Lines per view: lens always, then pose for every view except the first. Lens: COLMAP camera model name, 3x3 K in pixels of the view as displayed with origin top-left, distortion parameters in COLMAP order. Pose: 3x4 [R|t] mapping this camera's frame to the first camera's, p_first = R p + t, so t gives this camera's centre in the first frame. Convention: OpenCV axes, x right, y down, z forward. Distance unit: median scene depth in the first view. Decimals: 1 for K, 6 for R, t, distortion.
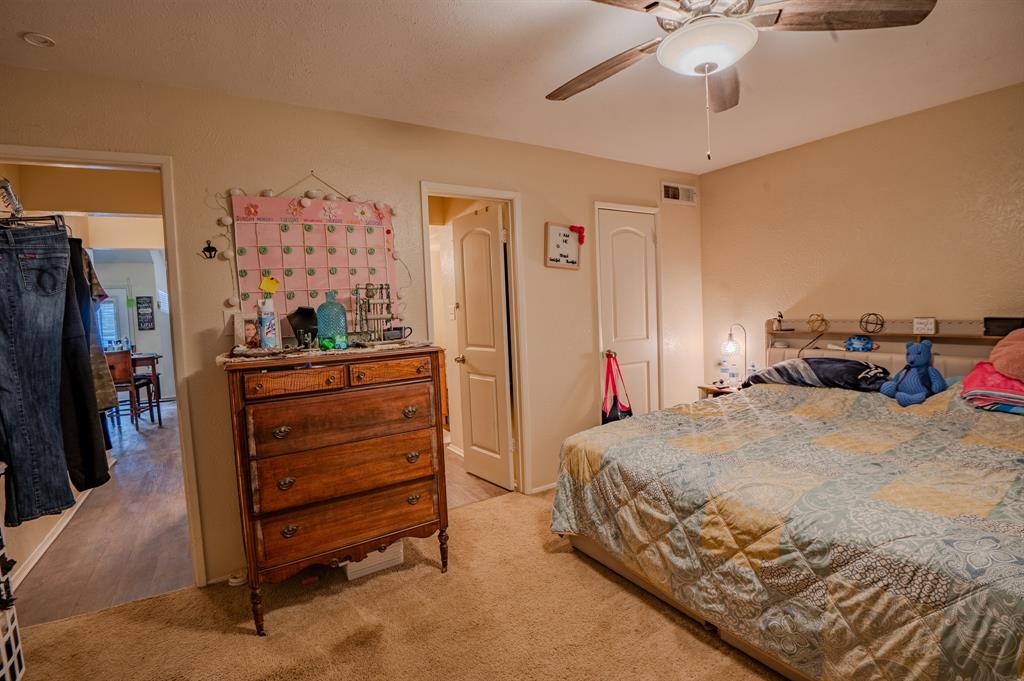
lens RADIAL K [[468.0, 0, 512.7], [0, 468.0, 332.4], [0, 0, 1]] dist [-0.013631, -0.020762]
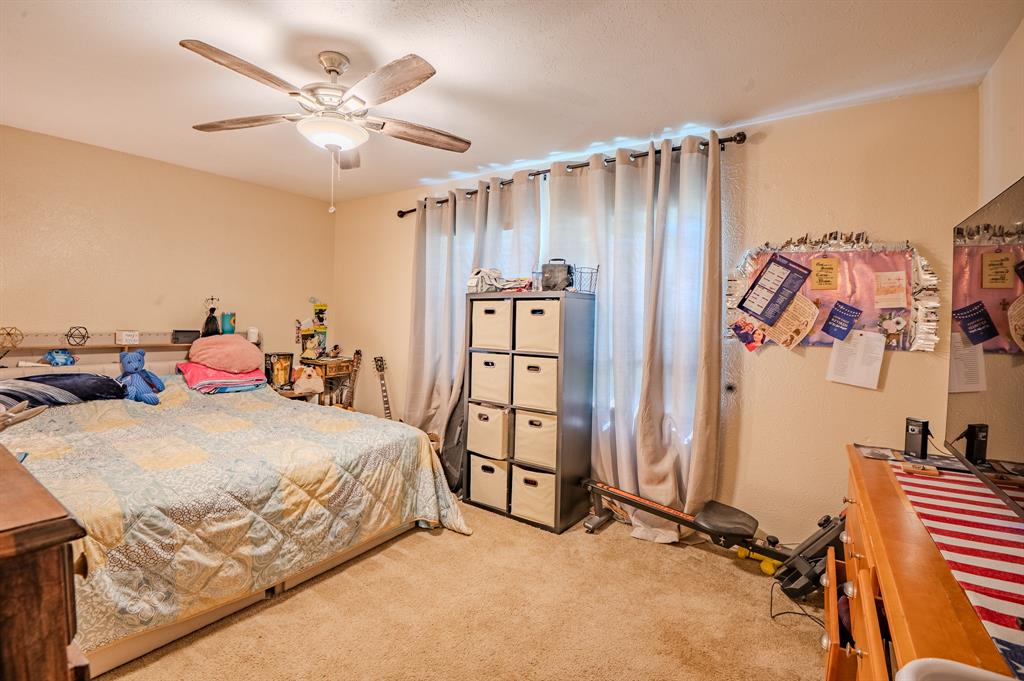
lens RADIAL K [[468.0, 0, 512.7], [0, 468.0, 332.4], [0, 0, 1]] dist [-0.013631, -0.020762]
pose [[-0.409581, 0.006124, 0.912253, -0.904104], [0.037615, 0.999240, 0.010180, -0.004739], [-0.911498, 0.038484, -0.409501, 0.920161]]
